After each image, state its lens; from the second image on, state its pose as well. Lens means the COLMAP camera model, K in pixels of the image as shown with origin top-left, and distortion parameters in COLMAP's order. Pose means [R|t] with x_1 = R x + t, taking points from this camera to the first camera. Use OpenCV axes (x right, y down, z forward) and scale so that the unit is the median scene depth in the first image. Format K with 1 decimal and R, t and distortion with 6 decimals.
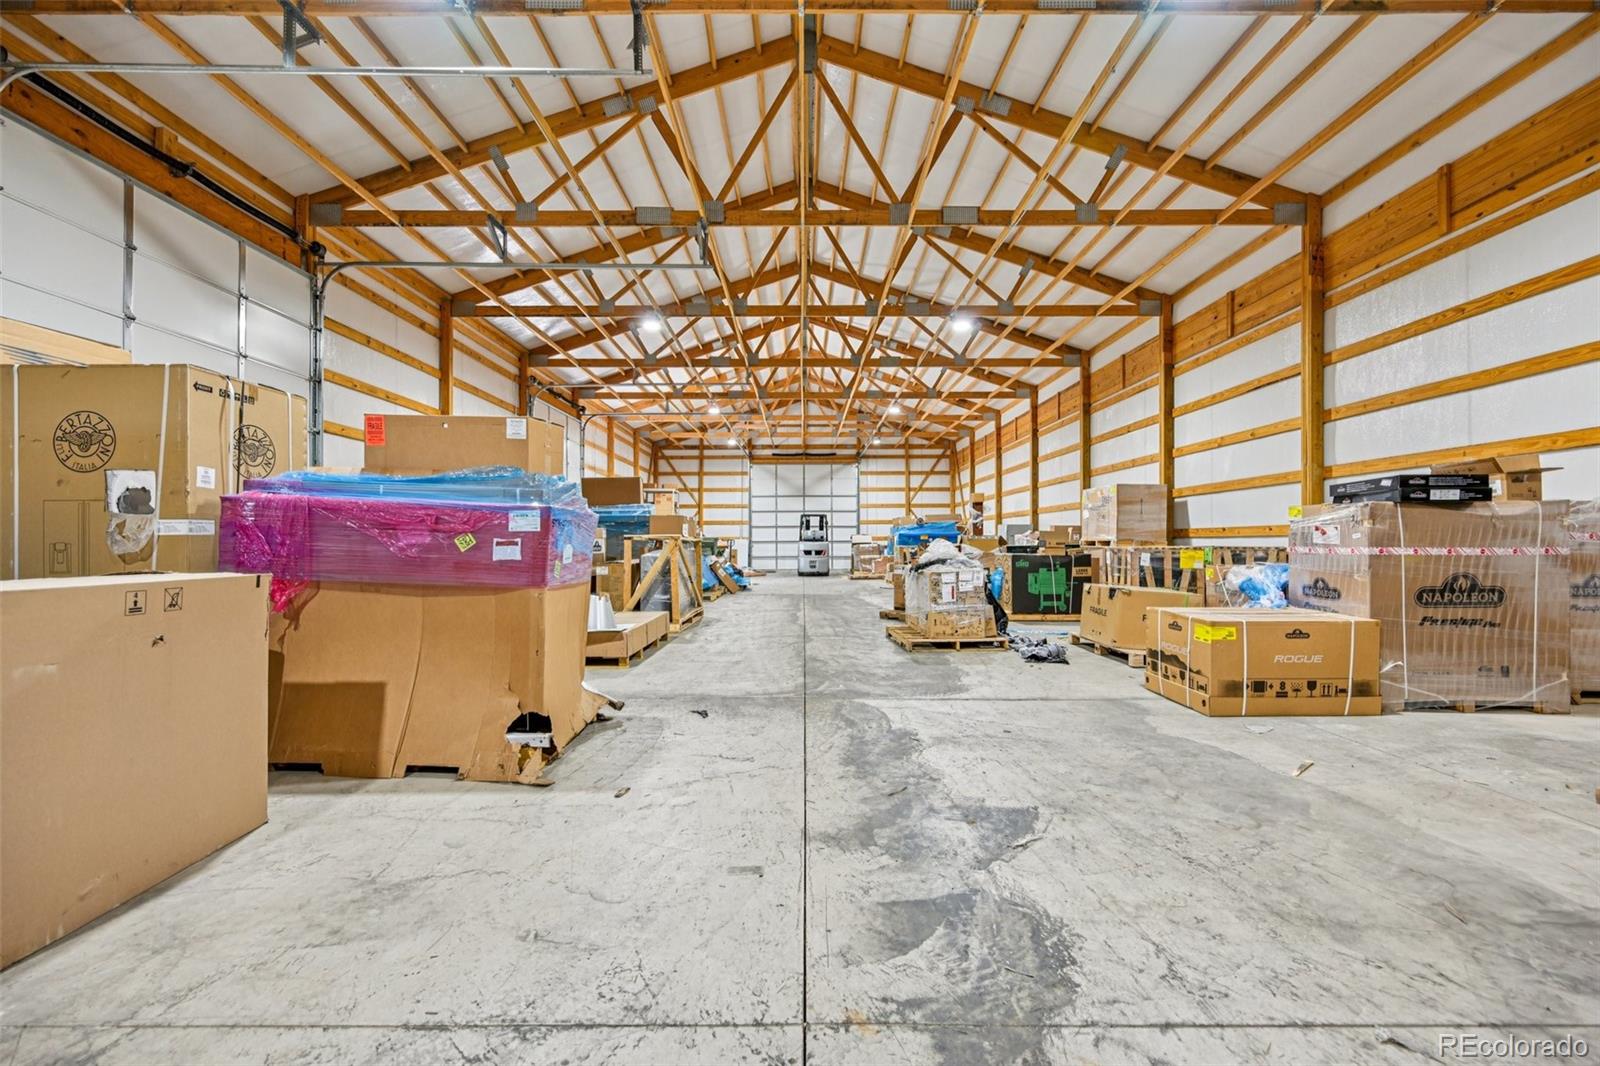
lens RADIAL K [[634.8, 0, 800.0], [0, 634.8, 533.0], [0, 0, 1]] dist [0.000612, 0.000132]
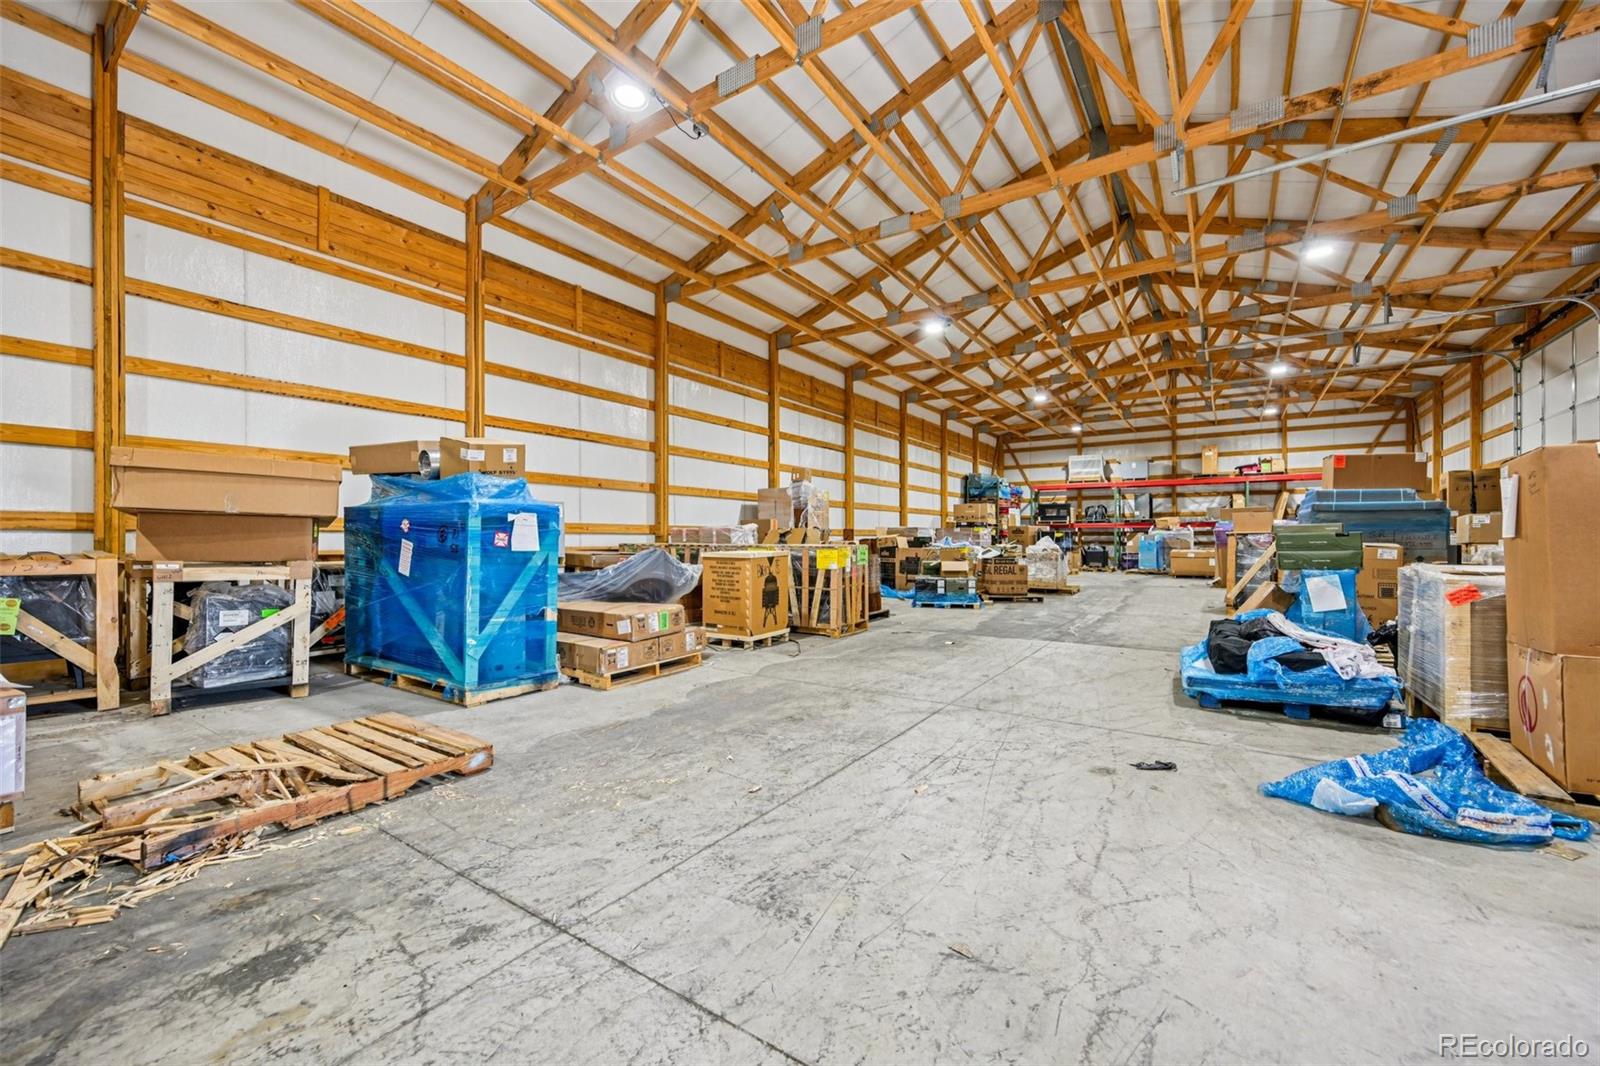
lens RADIAL K [[634.8, 0, 800.0], [0, 634.8, 533.0], [0, 0, 1]] dist [0.000612, 0.000132]
pose [[0.828636, -0.002683, -0.559781, 0.105560], [0.006365, 0.999969, 0.004629, -0.000031], [0.559751, -0.007399, 0.828628, 0.021493]]
